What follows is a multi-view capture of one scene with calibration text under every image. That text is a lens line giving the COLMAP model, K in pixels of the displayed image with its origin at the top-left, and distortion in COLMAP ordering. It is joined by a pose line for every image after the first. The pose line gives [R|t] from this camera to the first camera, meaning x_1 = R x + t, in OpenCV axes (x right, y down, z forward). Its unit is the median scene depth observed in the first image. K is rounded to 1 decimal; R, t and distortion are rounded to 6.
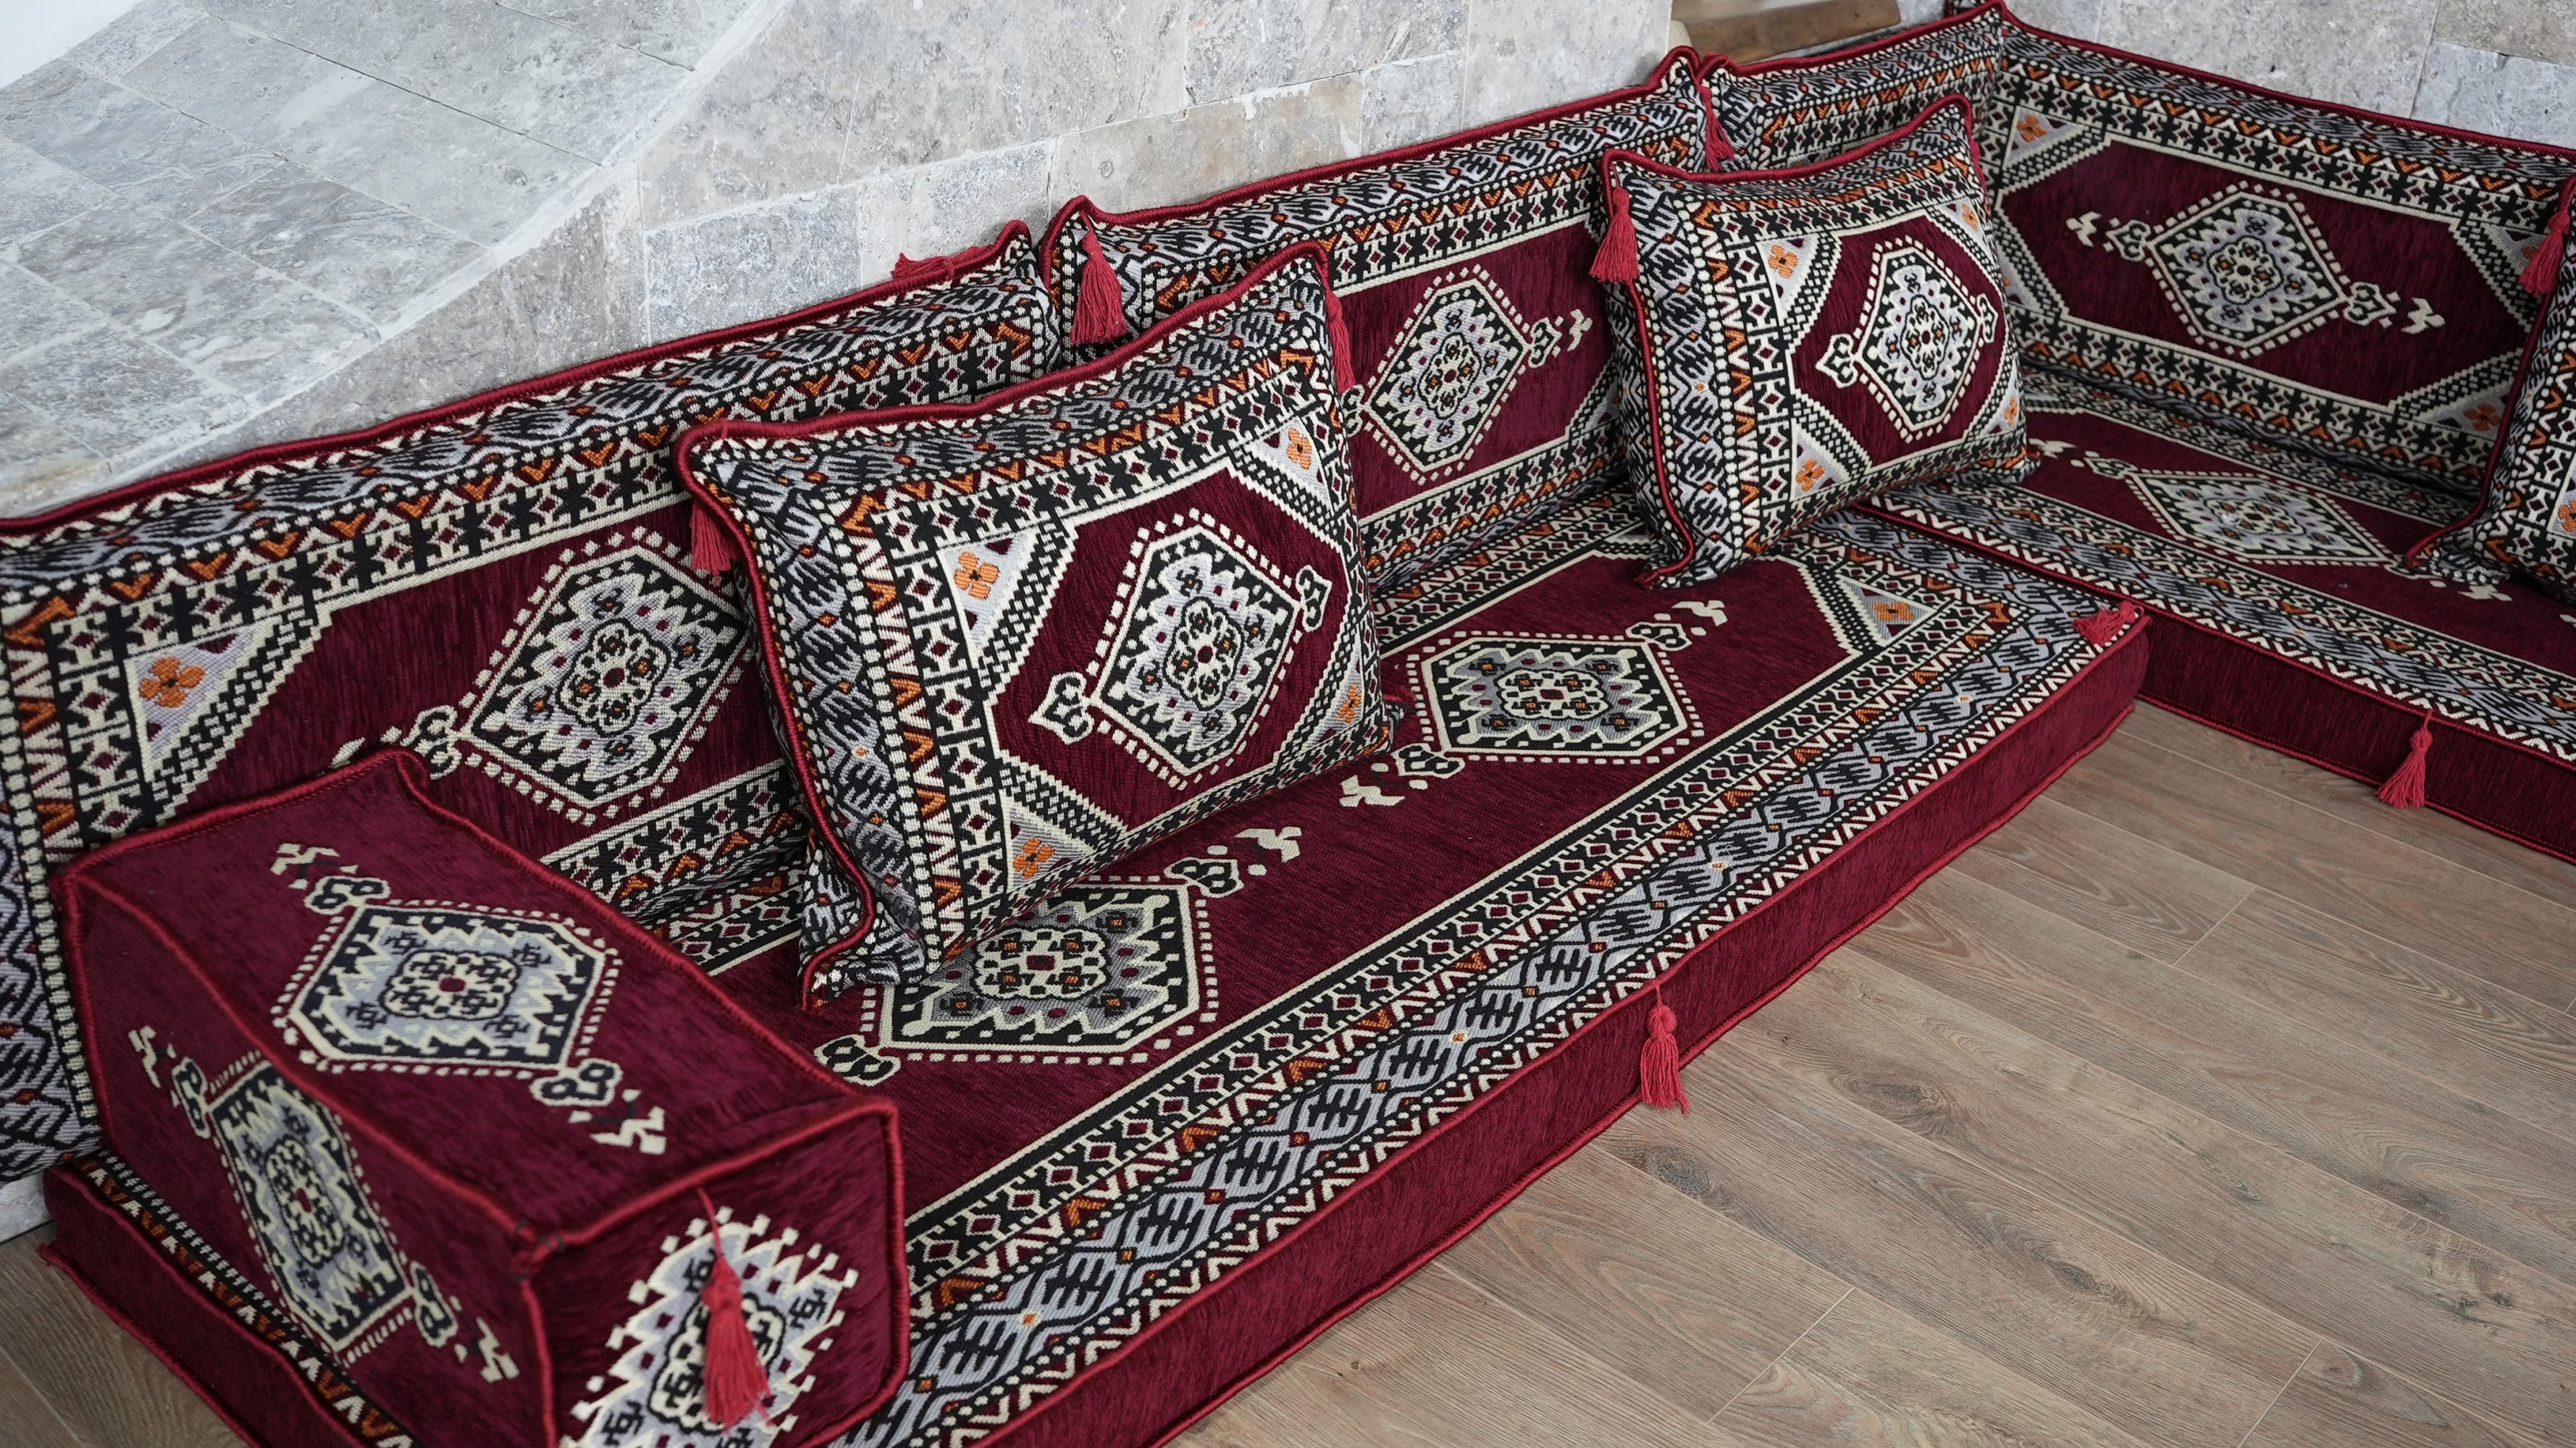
lens RADIAL K [[2486.5, 0, 1288.0], [0, 2486.5, 724.0], [0, 0, 1]] dist [-0.191701, 0.245605]
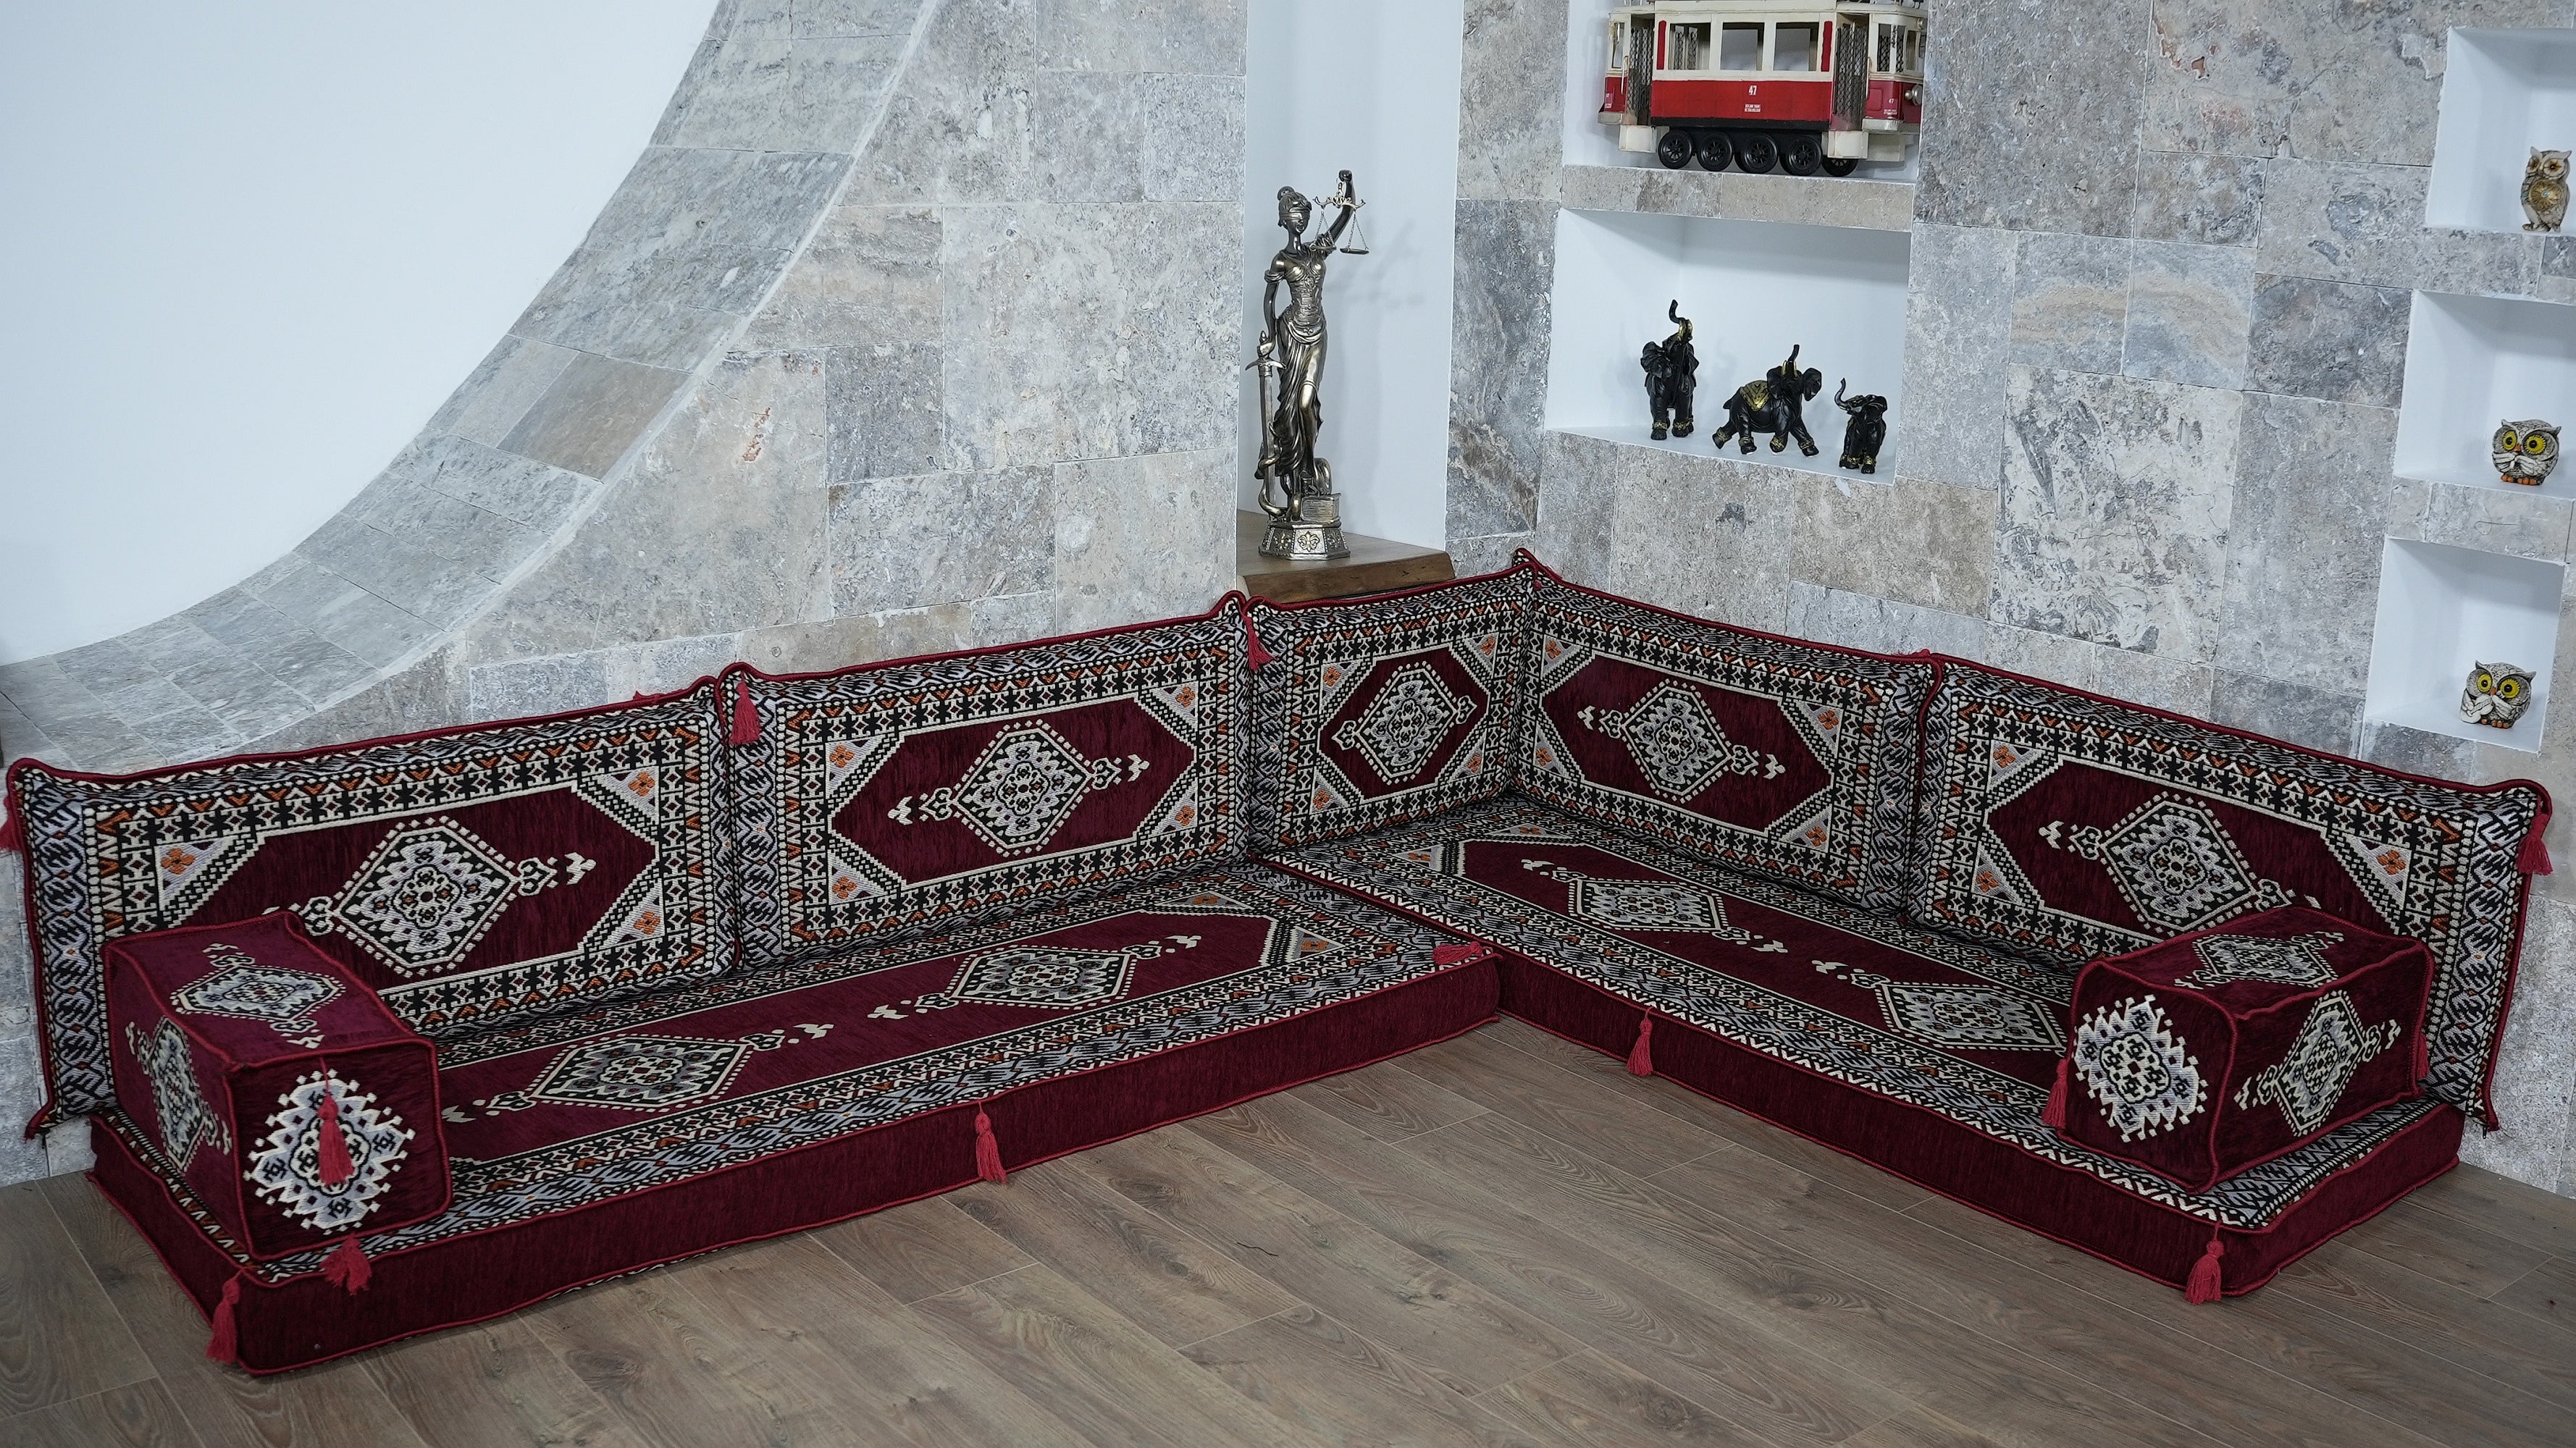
lens RADIAL K [[2457.5, 0, 1289.2], [0, 2457.5, 710.8], [0, 0, 1]] dist [-0.192827, 0.223738]
pose [[0.985334, 0.002048, -0.170625, 0.696052], [-0.045654, 0.966638, -0.252044, 0.279875], [0.164417, 0.256137, 0.952555, -0.685591]]
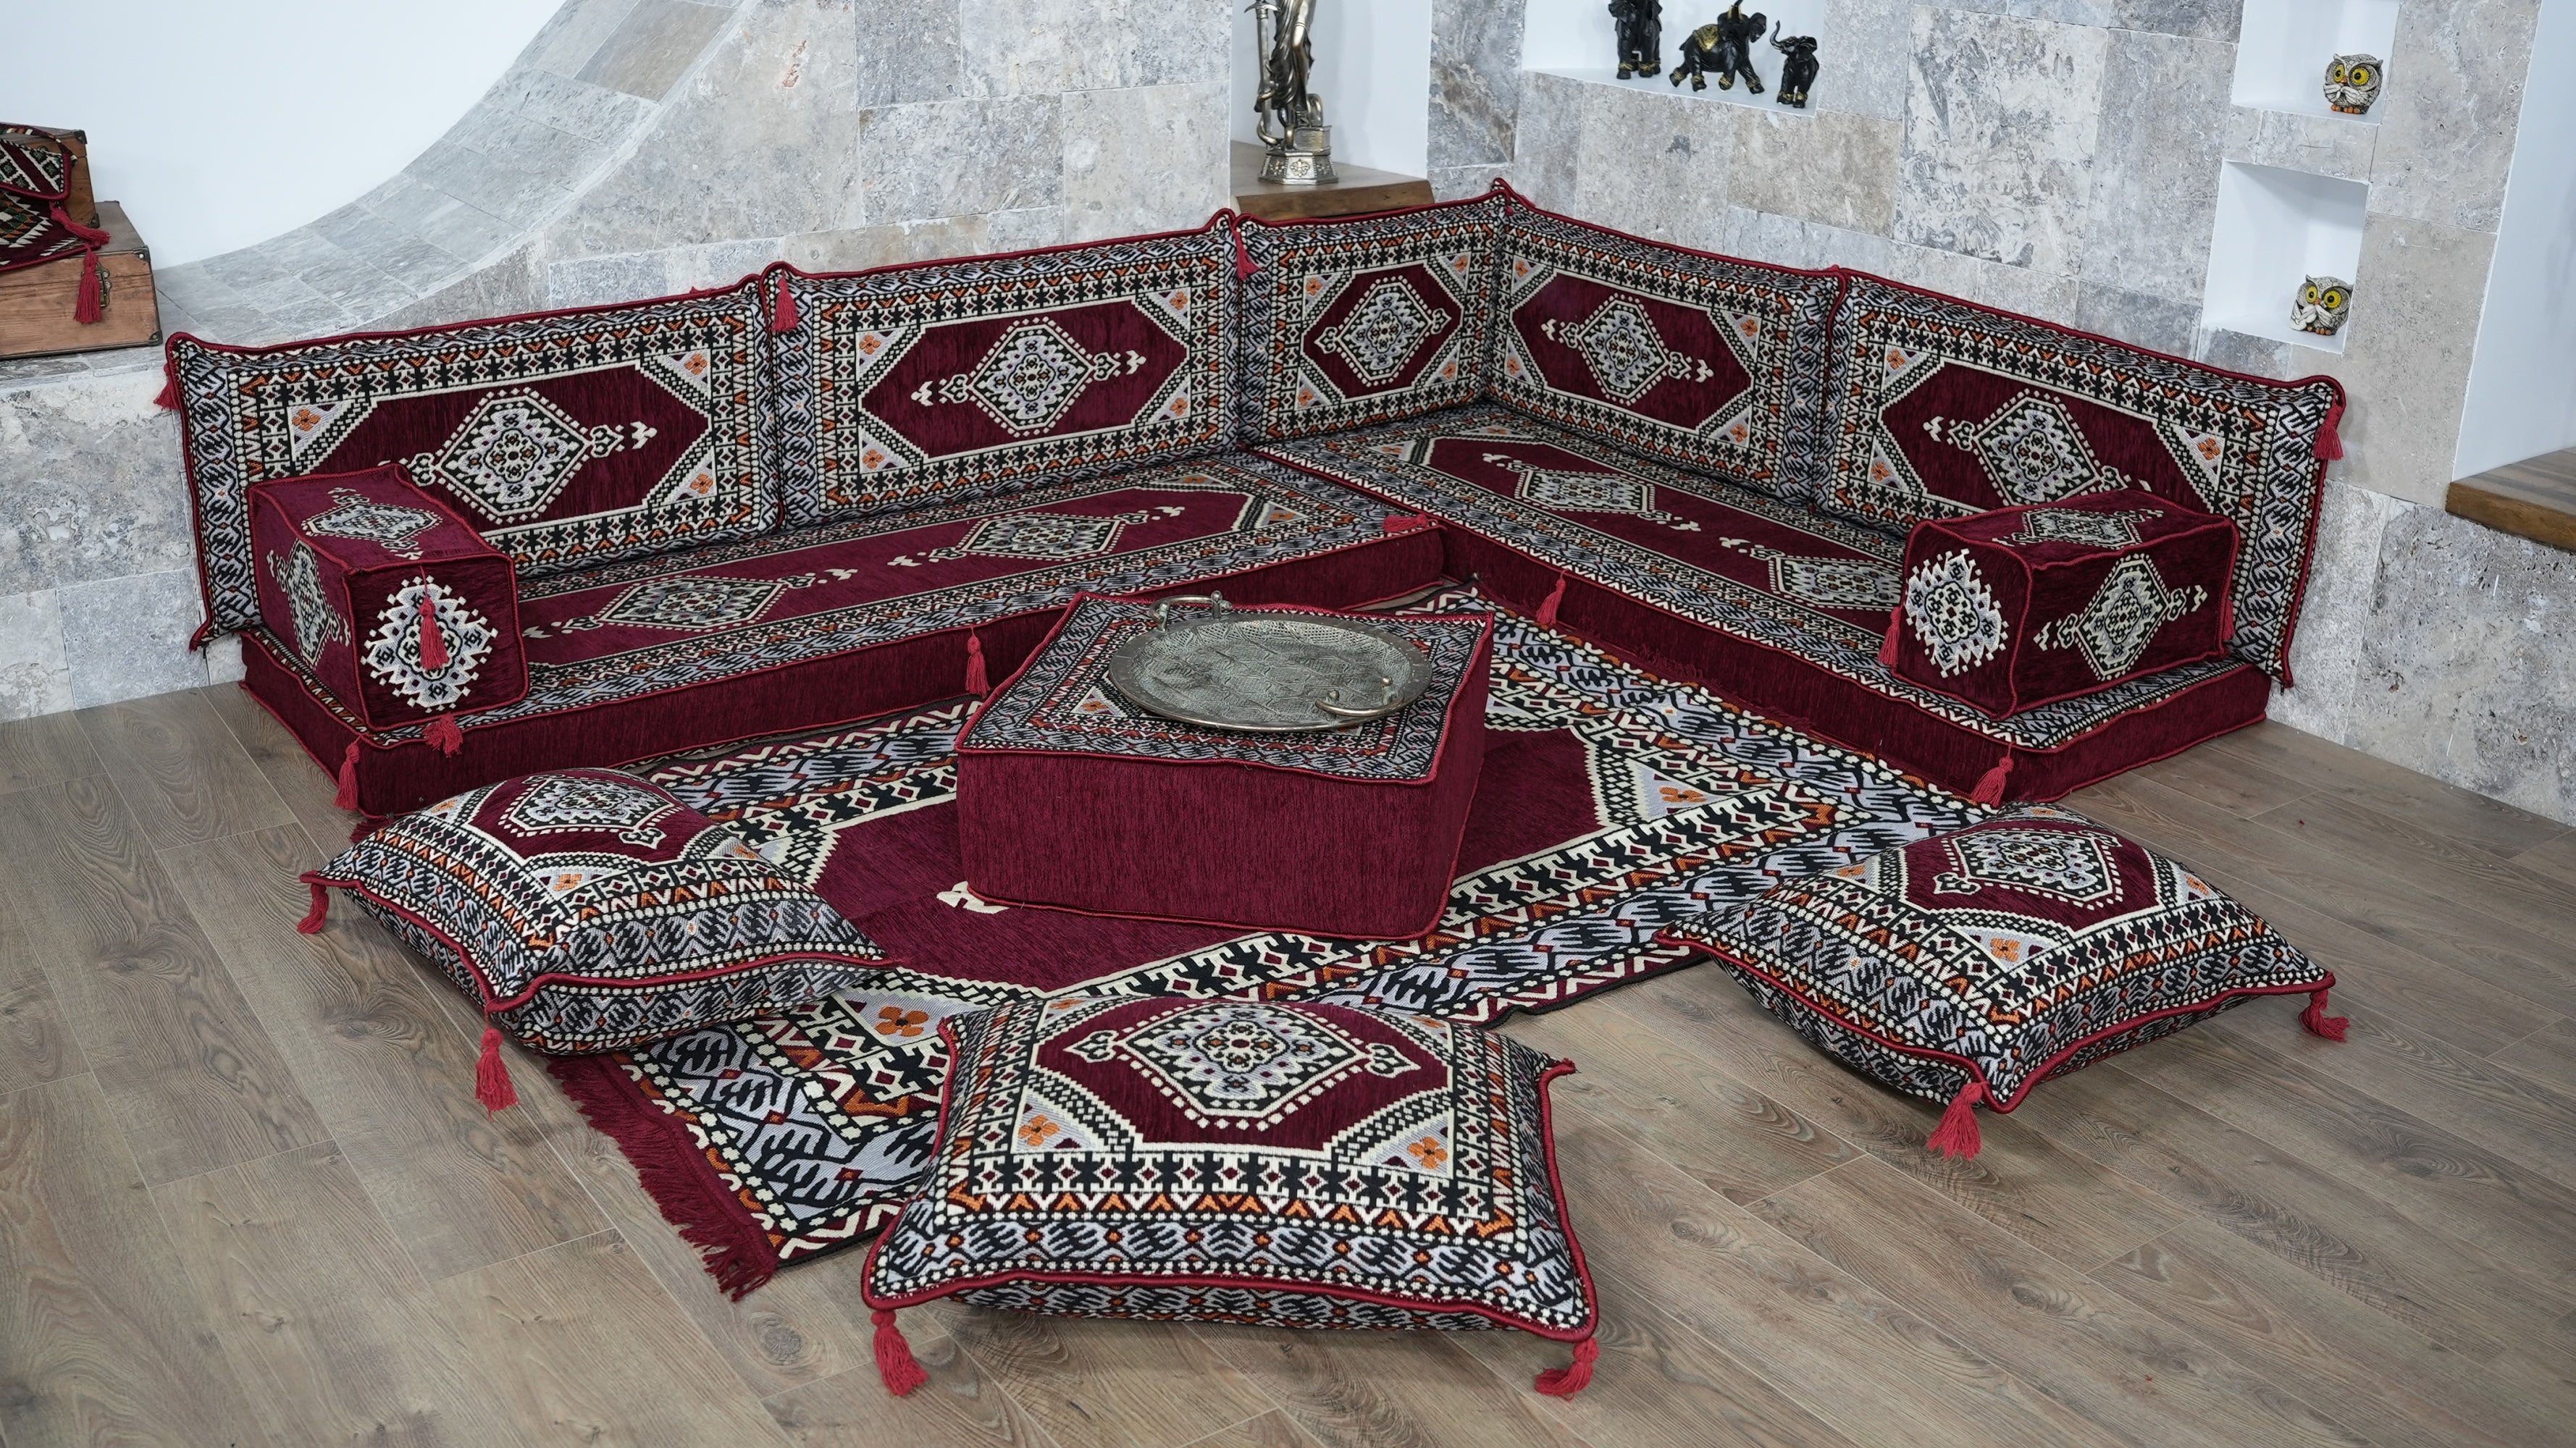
lens RADIAL K [[2472.0, 0, 1270.2], [0, 2472.0, 708.1], [0, 0, 1]] dist [-0.192091, 0.229317]
pose [[0.972334, 0.041523, -0.229875, 0.918263], [-0.072006, 0.989433, -0.125849, 0.439907], [0.222220, 0.138920, 0.965049, -0.949971]]
